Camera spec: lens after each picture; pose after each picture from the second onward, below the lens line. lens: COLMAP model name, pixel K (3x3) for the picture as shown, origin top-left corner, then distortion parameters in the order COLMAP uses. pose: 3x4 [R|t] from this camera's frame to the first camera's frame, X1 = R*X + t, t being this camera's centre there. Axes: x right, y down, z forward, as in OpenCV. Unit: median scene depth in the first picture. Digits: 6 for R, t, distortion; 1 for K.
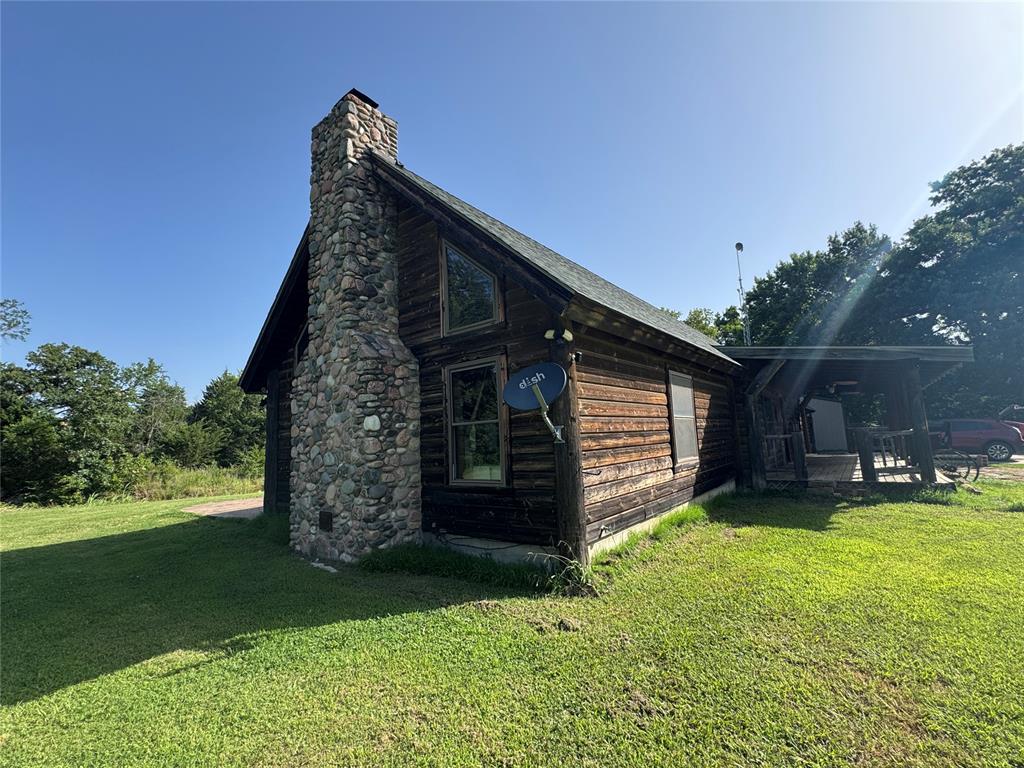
lens RADIAL K [[449.2, 0, 512.0], [0, 449.2, 384.0], [0, 0, 1]] dist [0.000151, 0.000006]
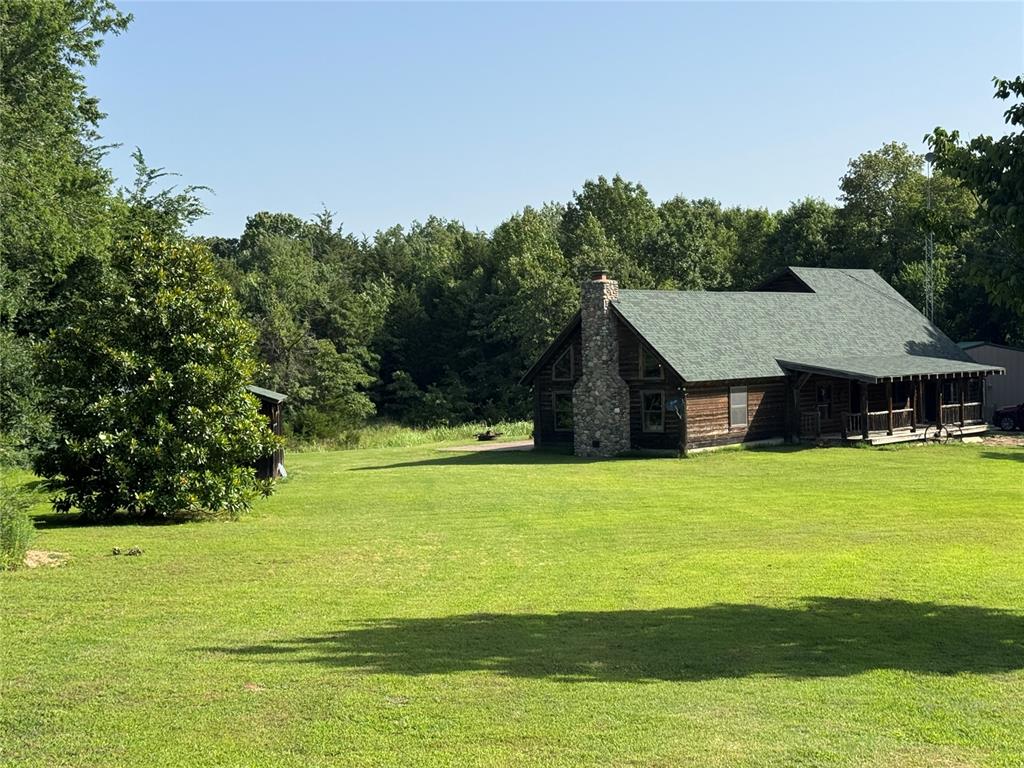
lens RADIAL K [[1639.1, 0, 498.0], [0, 1639.1, 386.1], [0, 0, 1]] dist [0.104445, -0.003601]
pose [[0.999711, 0.021356, -0.011015, -0.907053], [-0.019530, 0.989195, 0.145300, -1.496126], [0.013999, -0.145043, 0.989326, -8.903825]]
